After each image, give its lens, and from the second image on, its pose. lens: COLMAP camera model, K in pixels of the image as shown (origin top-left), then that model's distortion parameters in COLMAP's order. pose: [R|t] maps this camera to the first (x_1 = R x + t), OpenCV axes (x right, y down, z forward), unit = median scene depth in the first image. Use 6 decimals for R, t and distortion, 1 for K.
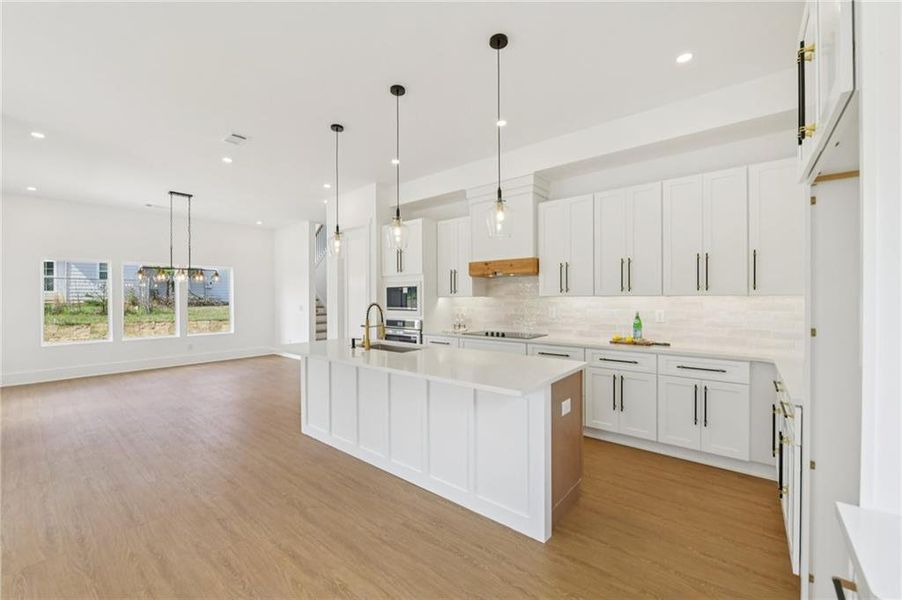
lens RADIAL K [[362.8, 0, 444.8], [0, 362.8, 297.3], [0, 0, 1]] dist [-0.008609, -0.000061]
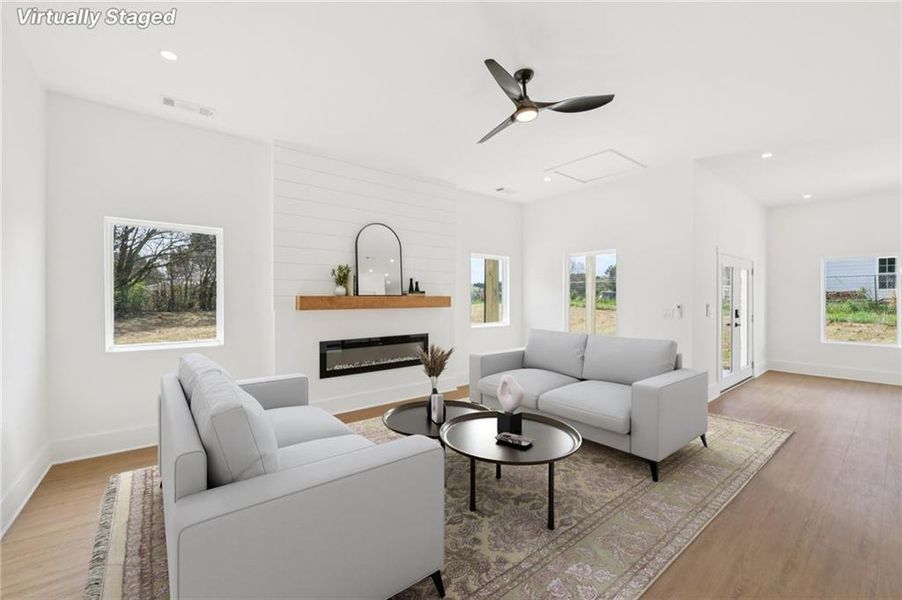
lens RADIAL K [[358.9, 0, 449.6], [0, 358.9, 298.6], [0, 0, 1]] dist [-0.010182, -0.000124]
pose [[-0.212140, 0.005542, -0.977224, 0.177755], [0.002692, 0.999983, 0.005087, 0.000078], [0.977236, -0.001552, -0.212152, 0.211752]]
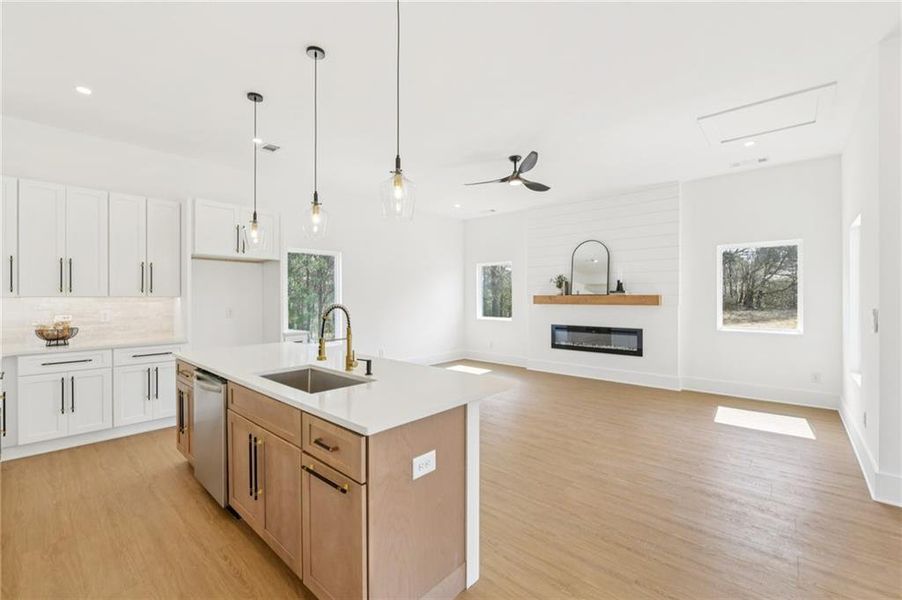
lens RADIAL K [[378.9, 0, 451.0], [0, 378.9, 300.0], [0, 0, 1]] dist [-0.011481, 0.000059]
pose [[-0.999218, 0.005410, 0.039169, -0.325021], [0.005686, 0.999960, 0.006942, 0.002239], [-0.039130, 0.007159, -0.999208, 1.278281]]
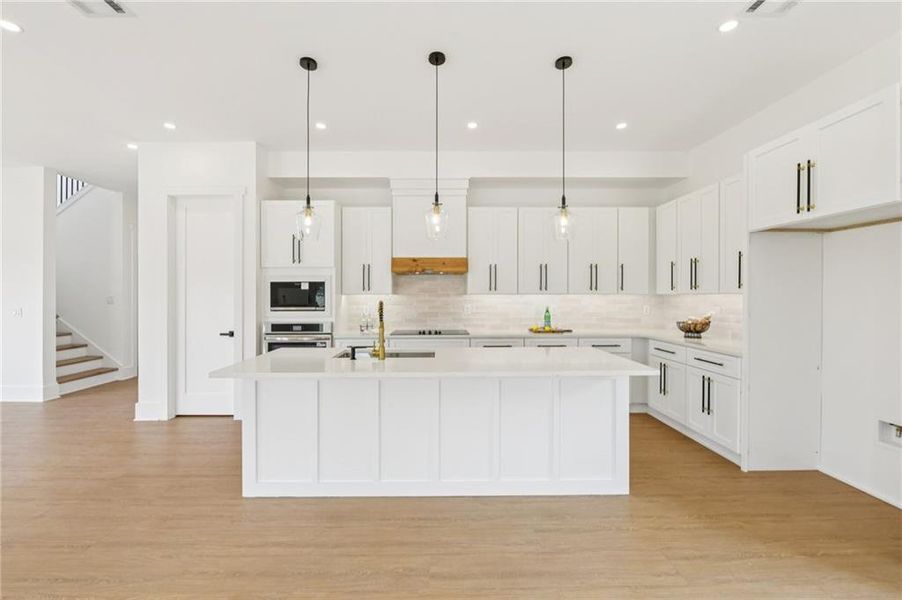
lens RADIAL K [[362.8, 0, 444.8], [0, 362.8, 297.3], [0, 0, 1]] dist [-0.008609, -0.000061]
pose [[0.763416, -0.000807, 0.645907, -0.462048], [-0.001639, 0.999994, 0.003187, 0.002925], [-0.645906, -0.003492, 0.763409, 0.216111]]
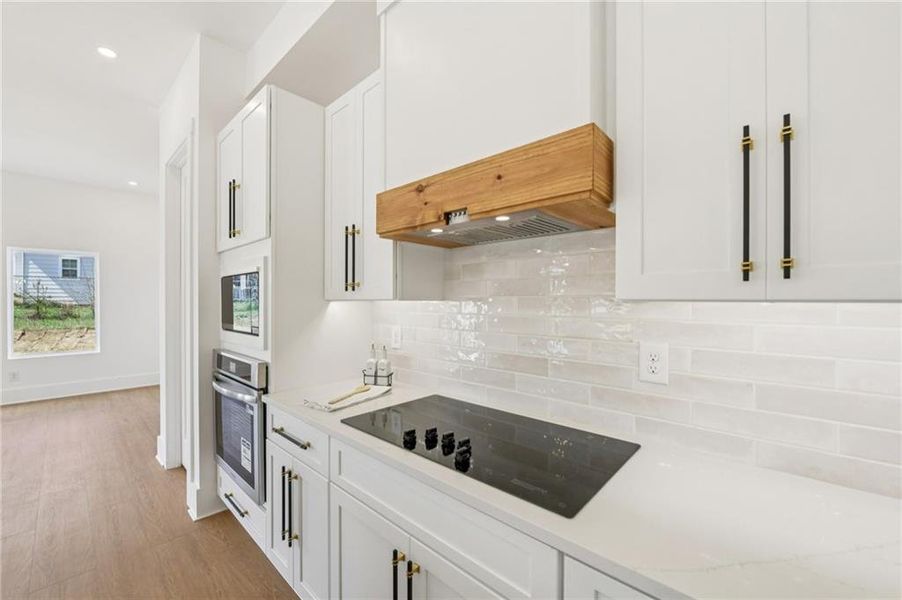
lens RADIAL K [[362.8, 0, 444.8], [0, 362.8, 297.3], [0, 0, 1]] dist [-0.008609, -0.000061]
pose [[0.998105, 0.003727, -0.061416, 0.158237], [-0.004061, 0.999978, -0.005314, -0.002595], [0.061395, 0.005554, 0.998098, 0.729322]]
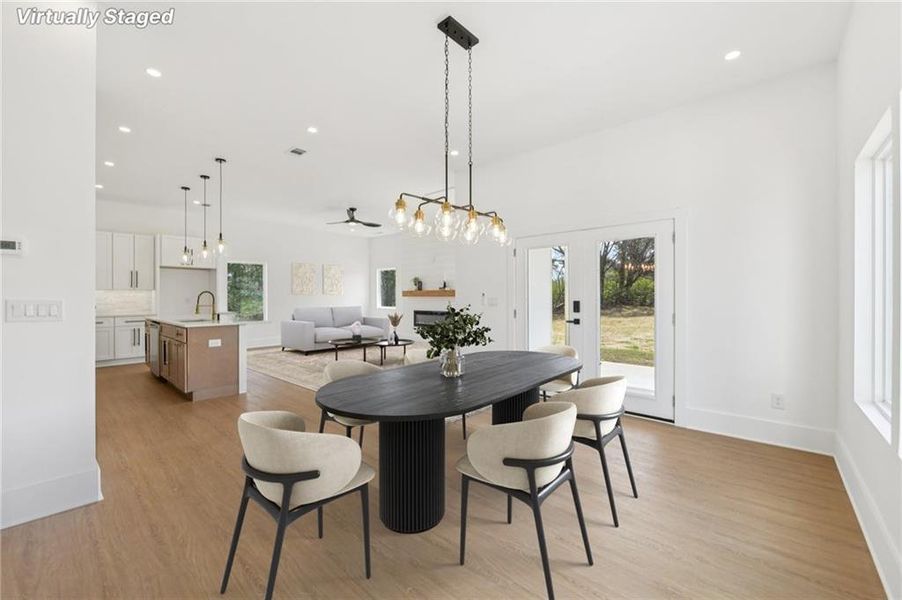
lens RADIAL K [[358.9, 0, 449.6], [0, 358.9, 298.6], [0, 0, 1]] dist [-0.010182, -0.000124]
pose [[-0.999436, 0.005515, 0.033117, -0.983729], [0.005670, 0.999973, 0.004592, 0.036306], [-0.033091, 0.004778, -0.999441, 1.907082]]
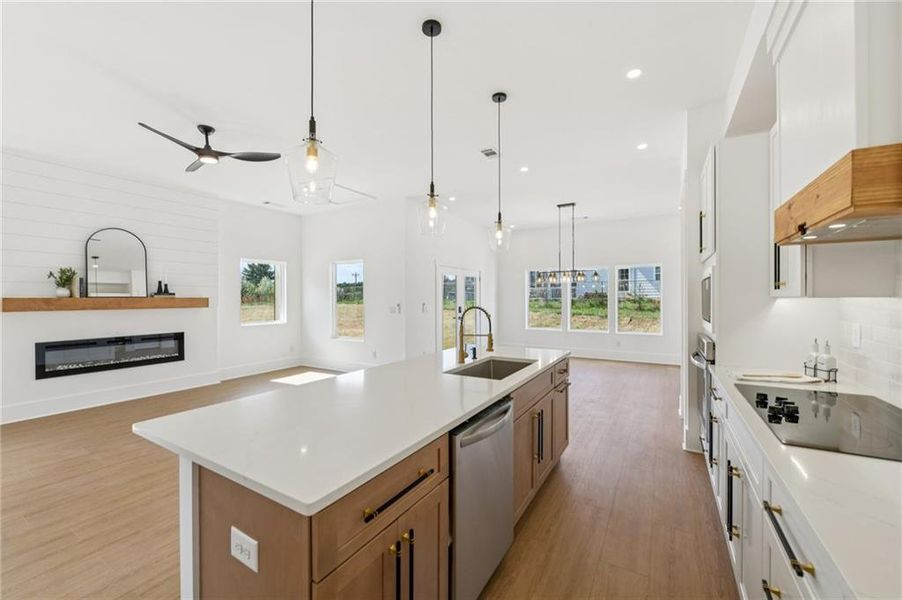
lens RADIAL K [[358.9, 0, 449.6], [0, 358.9, 298.6], [0, 0, 1]] dist [-0.010182, -0.000124]
pose [[0.152306, 0.006579, -0.988311, 0.428745], [0.003085, 0.999970, 0.007132, -0.004073], [0.988329, -0.004136, 0.152281, 0.628609]]
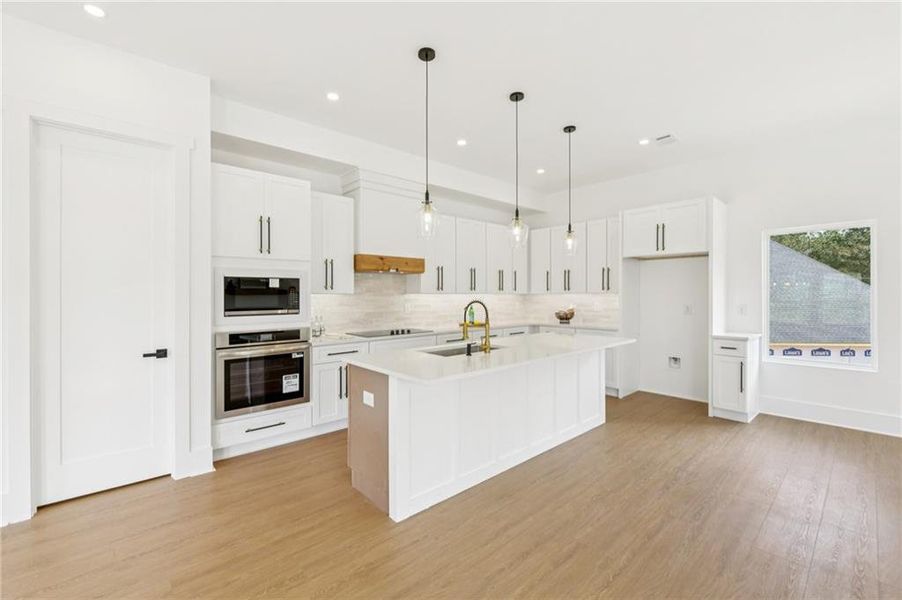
lens RADIAL K [[379.4, 0, 451.7], [0, 379.4, 296.5], [0, 0, 1]] dist [-0.007624, 0.000030]
pose [[0.143898, -0.002424, 0.989590, -0.848155], [0.001724, 0.999996, 0.002199, 0.003613], [-0.989591, 0.001389, 0.143902, 0.703134]]
